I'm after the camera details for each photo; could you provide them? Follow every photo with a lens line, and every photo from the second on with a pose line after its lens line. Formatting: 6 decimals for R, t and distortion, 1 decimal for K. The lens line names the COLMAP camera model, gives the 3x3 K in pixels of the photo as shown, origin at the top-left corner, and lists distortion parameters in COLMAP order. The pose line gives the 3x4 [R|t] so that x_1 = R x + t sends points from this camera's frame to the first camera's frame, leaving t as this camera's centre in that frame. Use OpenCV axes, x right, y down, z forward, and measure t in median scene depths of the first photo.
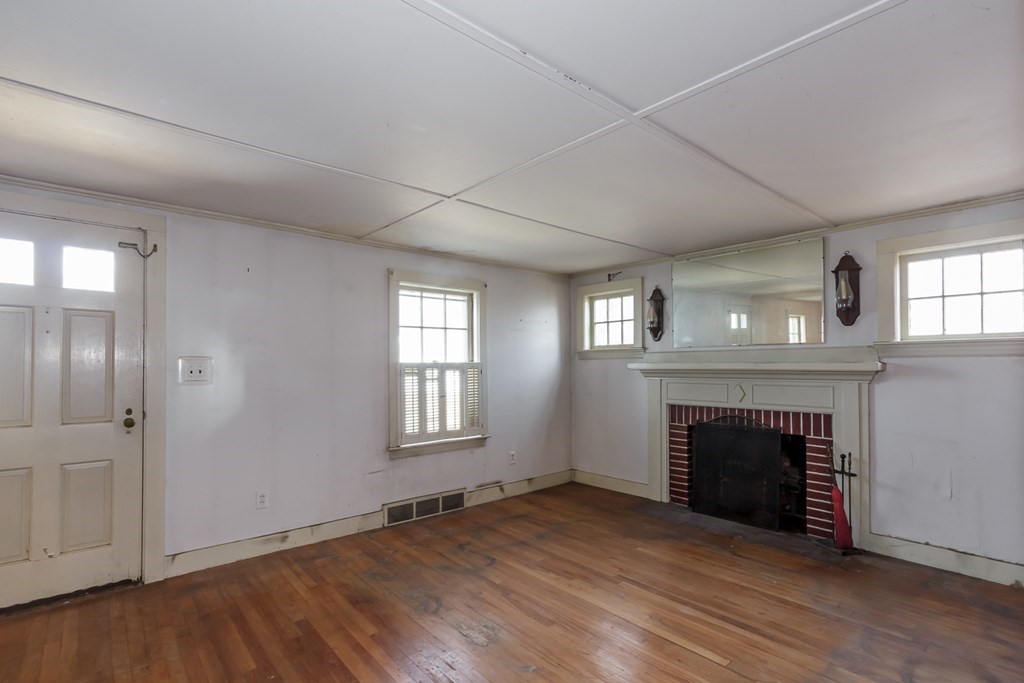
lens RADIAL K [[482.9, 0, 496.5], [0, 482.9, 364.7], [0, 0, 1]] dist [0.005647, -0.000959]
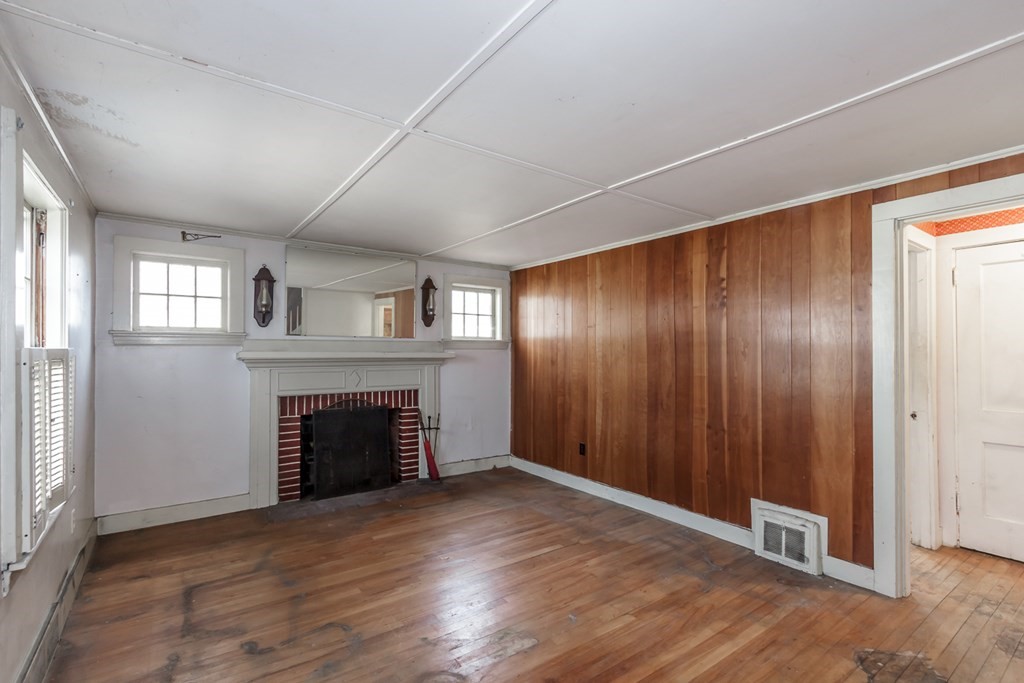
lens RADIAL K [[482.9, 0, 487.6], [0, 482.9, 353.0], [0, 0, 1]] dist [0.005647, -0.000959]
pose [[0.093286, 0.000608, 0.995639, -0.642744], [-0.001570, 0.999999, -0.000463, -0.001112], [-0.995638, -0.001520, 0.093286, 0.640824]]
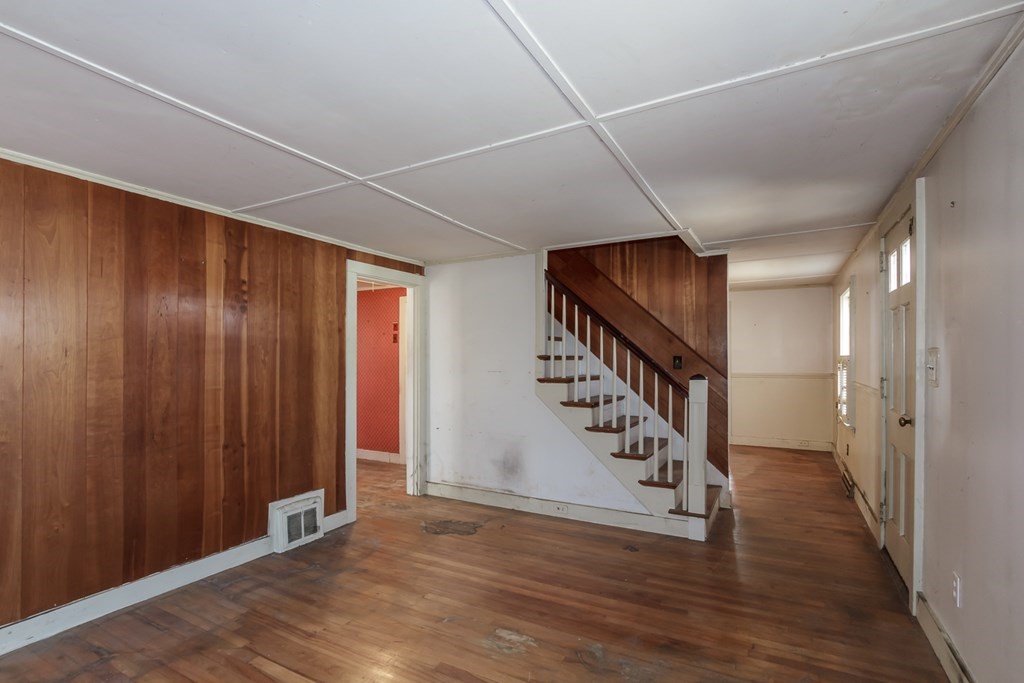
lens RADIAL K [[482.9, 0, 517.7], [0, 482.9, 358.5], [0, 0, 1]] dist [0.005647, -0.000959]
pose [[-0.923325, 0.006944, -0.383957, 0.210953], [0.007654, 0.999971, -0.000321, -0.003522], [0.383943, -0.003235, -0.923351, 1.262200]]
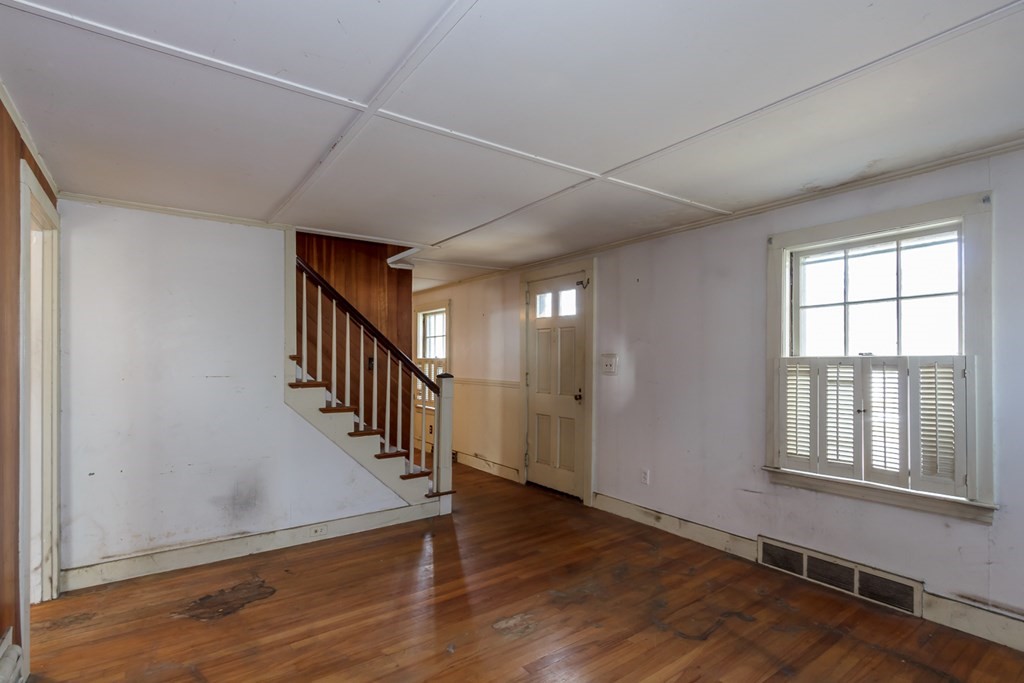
lens RADIAL K [[482.9, 0, 502.9], [0, 482.9, 363.7], [0, 0, 1]] dist [0.005647, -0.000959]
pose [[-0.070196, 0.009908, -0.997484, 0.650001], [0.002098, 0.999950, 0.009785, -0.002710], [0.997531, -0.001406, -0.070213, 0.696588]]
